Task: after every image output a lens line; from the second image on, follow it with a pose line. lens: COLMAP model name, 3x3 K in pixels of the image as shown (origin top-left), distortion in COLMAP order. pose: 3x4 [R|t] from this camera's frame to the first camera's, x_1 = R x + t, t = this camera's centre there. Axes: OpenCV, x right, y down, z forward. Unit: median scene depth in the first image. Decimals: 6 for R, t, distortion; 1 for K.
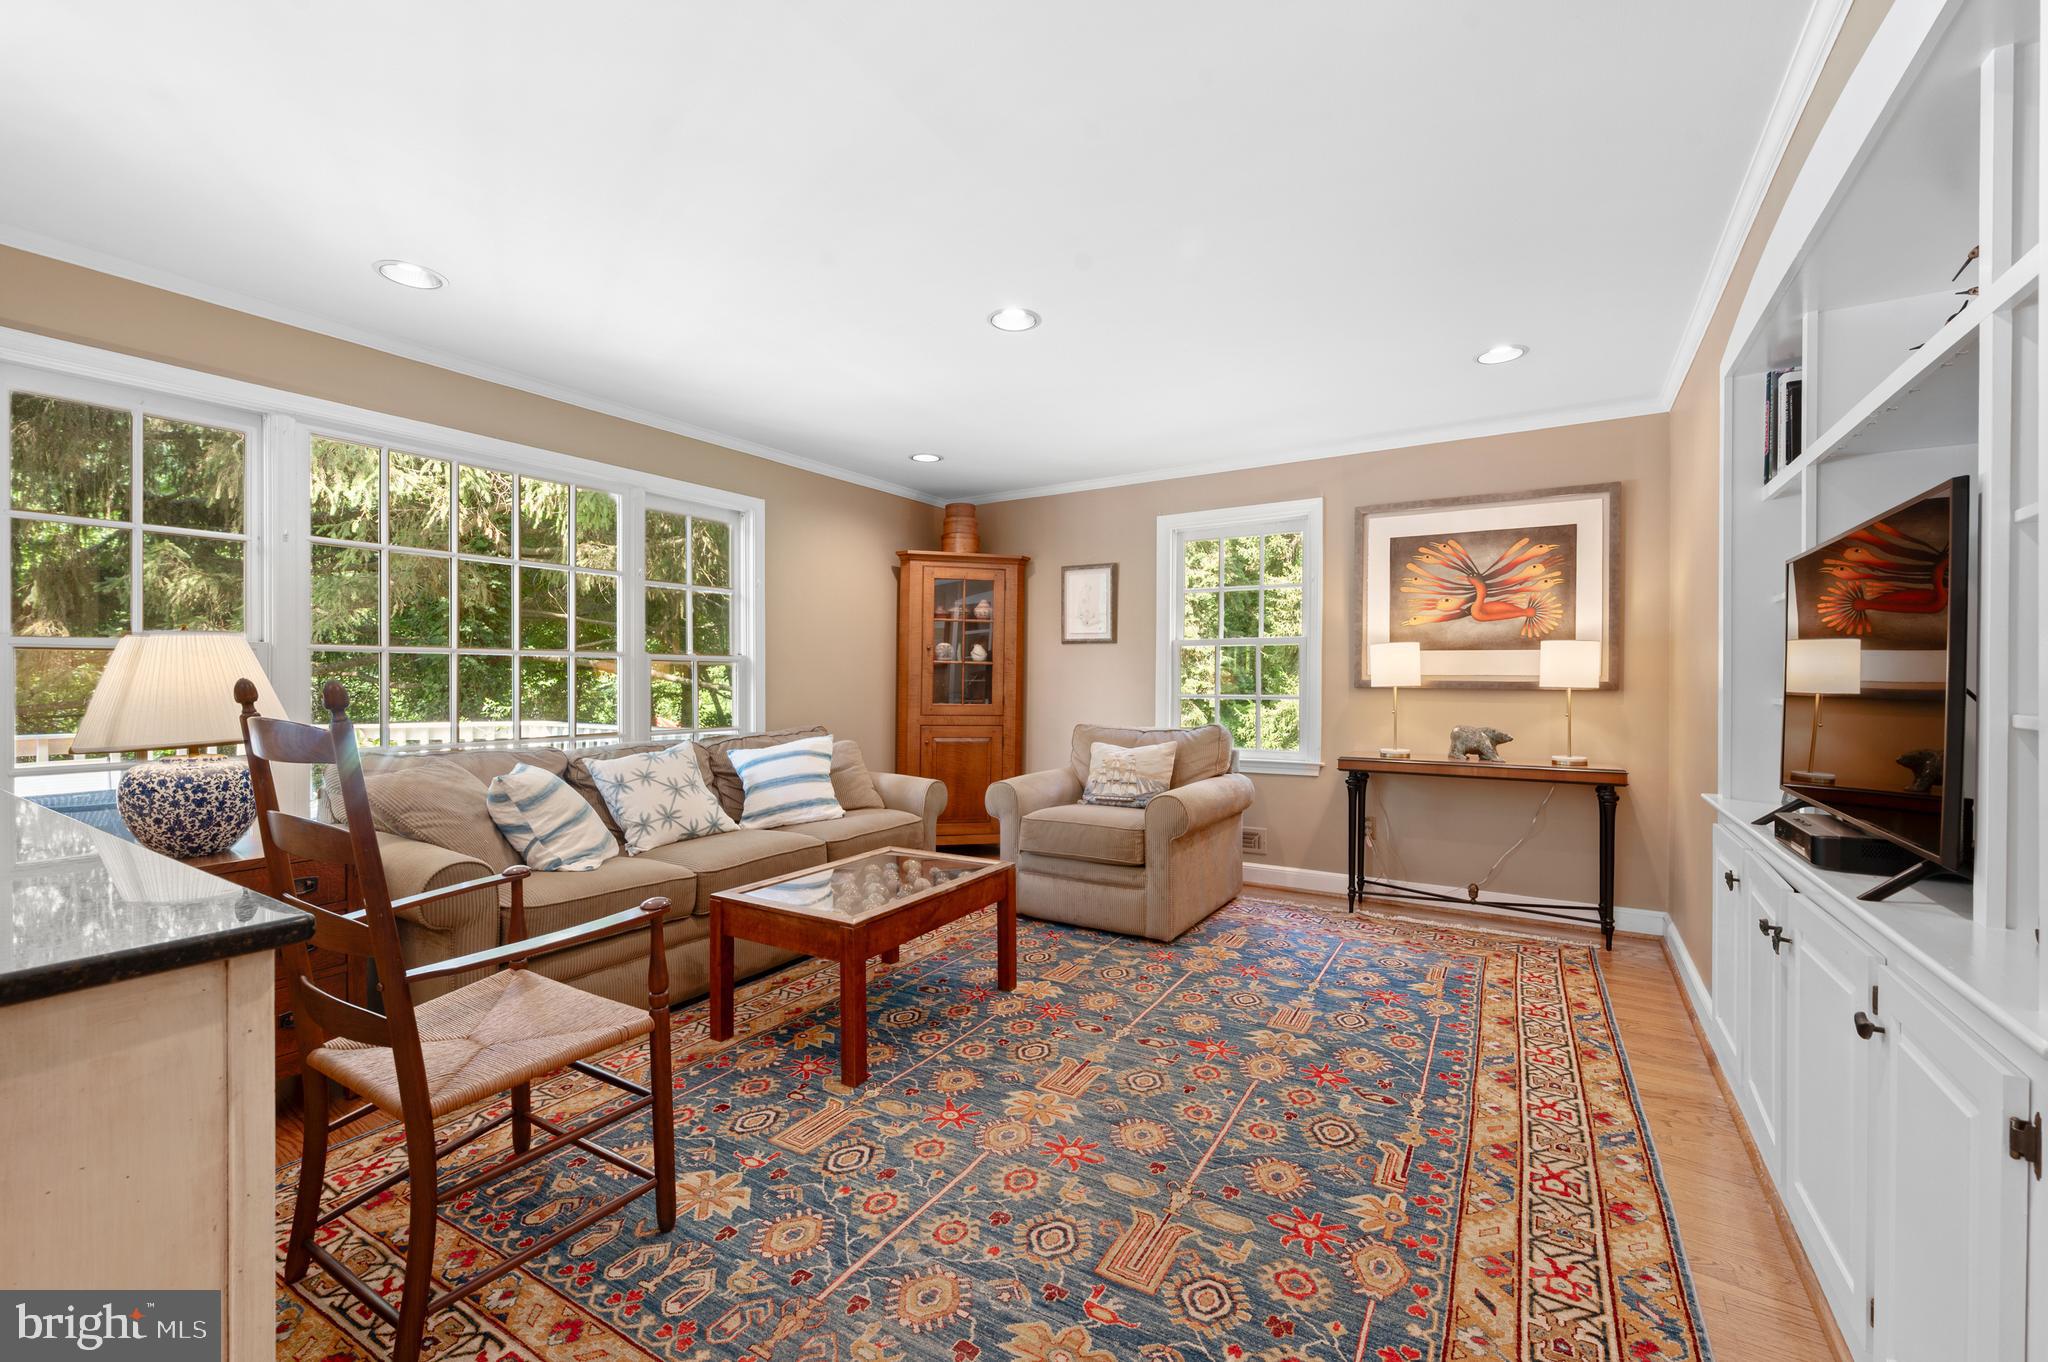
lens RADIAL K [[842.1, 0, 1029.1], [0, 842.1, 680.9], [0, 0, 1]] dist [-0.006783, 0.000261]
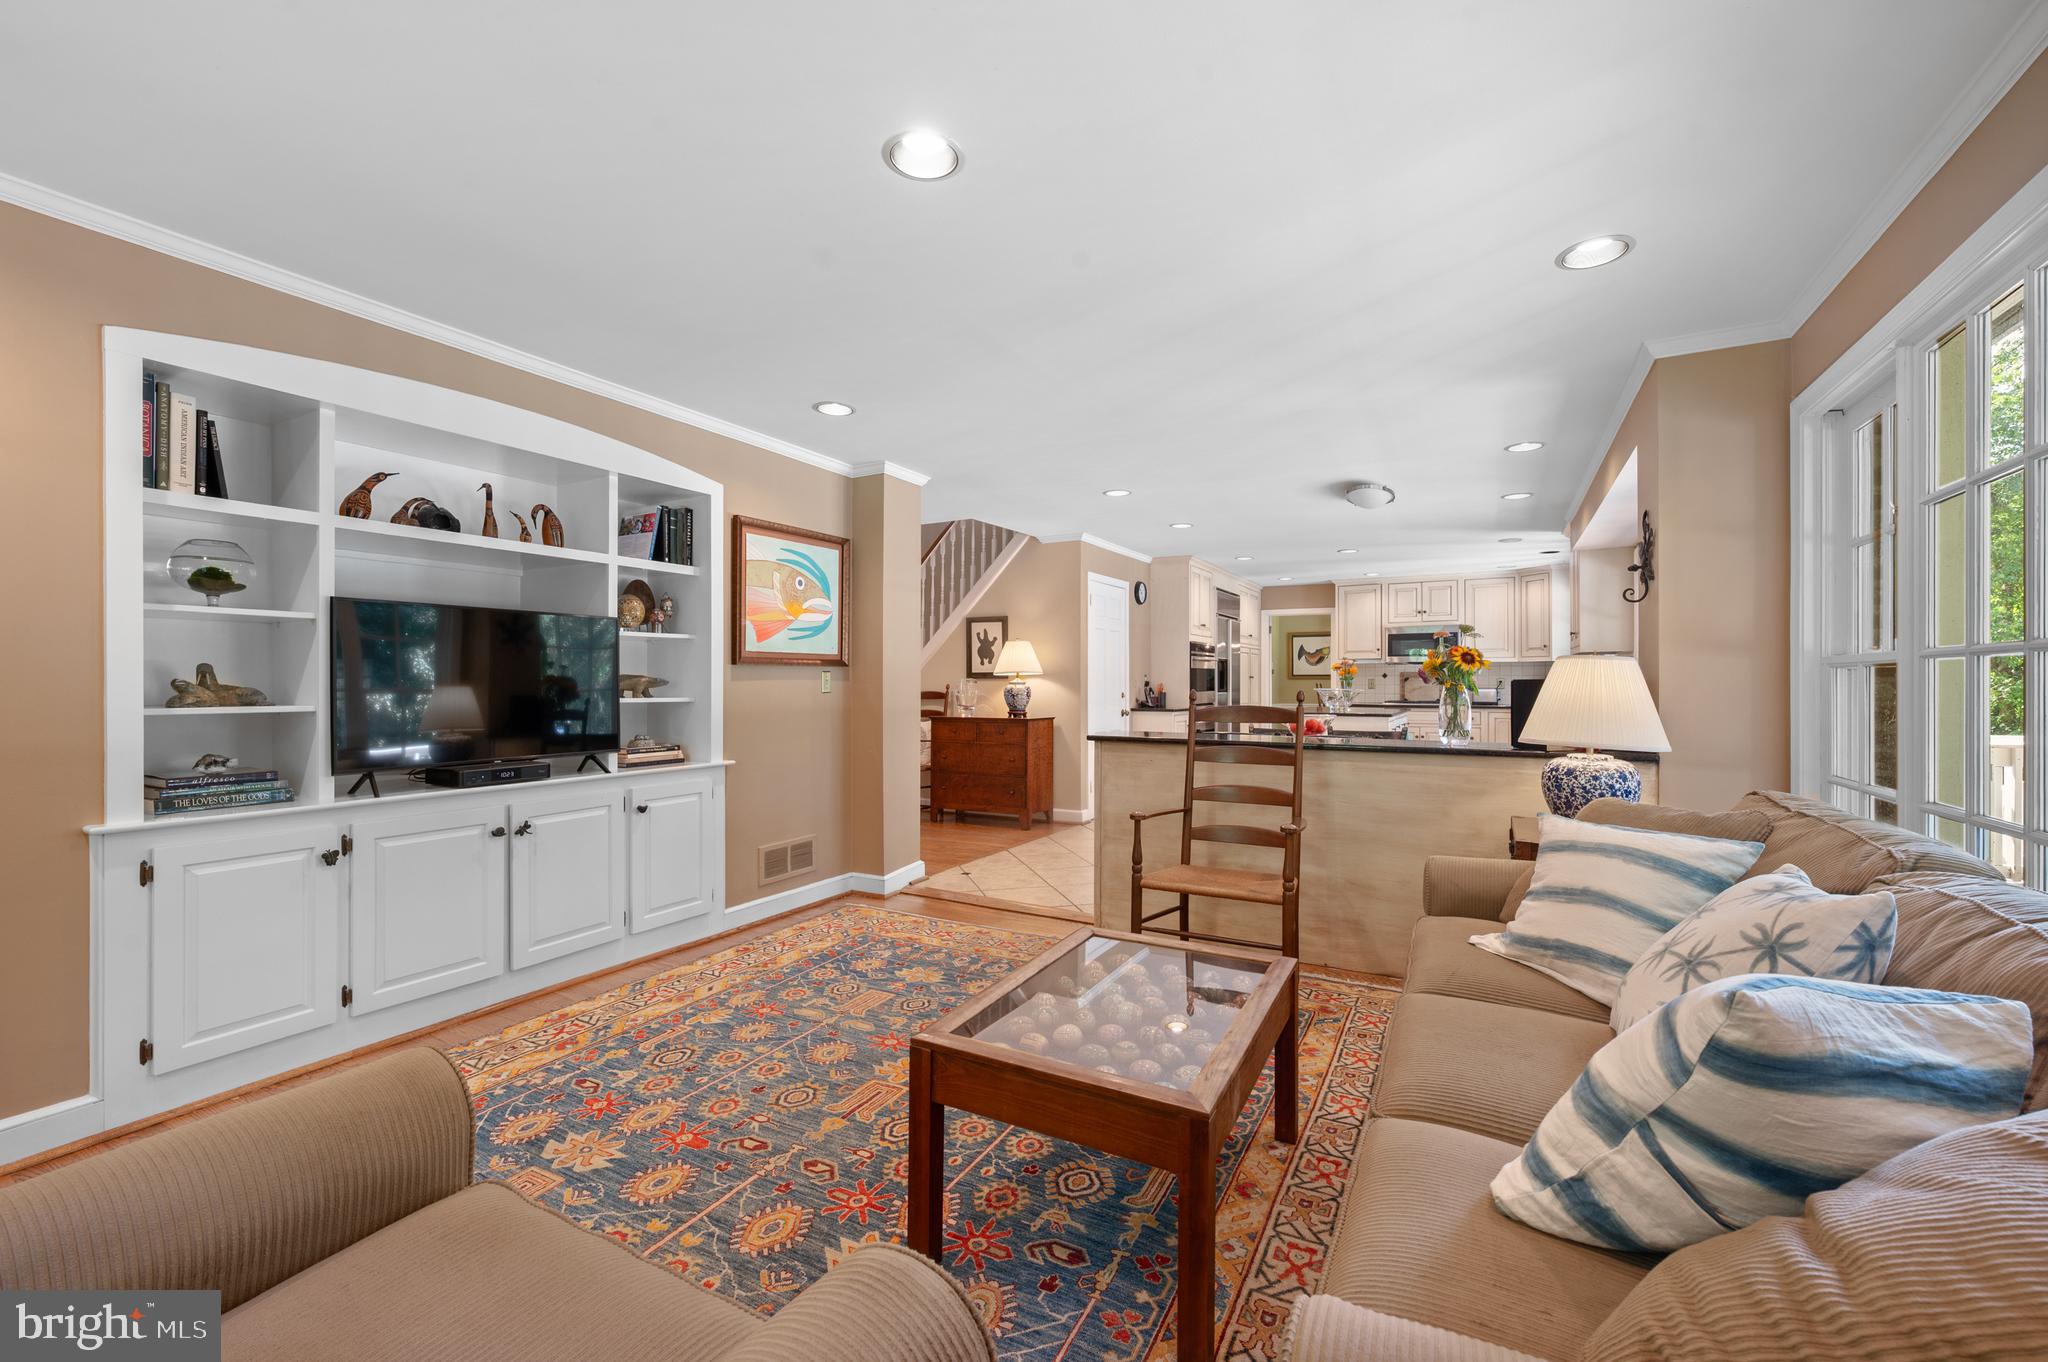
lens RADIAL K [[842.1, 0, 1021.1], [0, 842.1, 680.9], [0, 0, 1]] dist [-0.006783, 0.000261]
pose [[-0.999033, -0.003071, -0.043857, -0.090250], [-0.003268, 0.999985, 0.004419, -0.020832], [0.043843, 0.004558, -0.999028, 2.210301]]
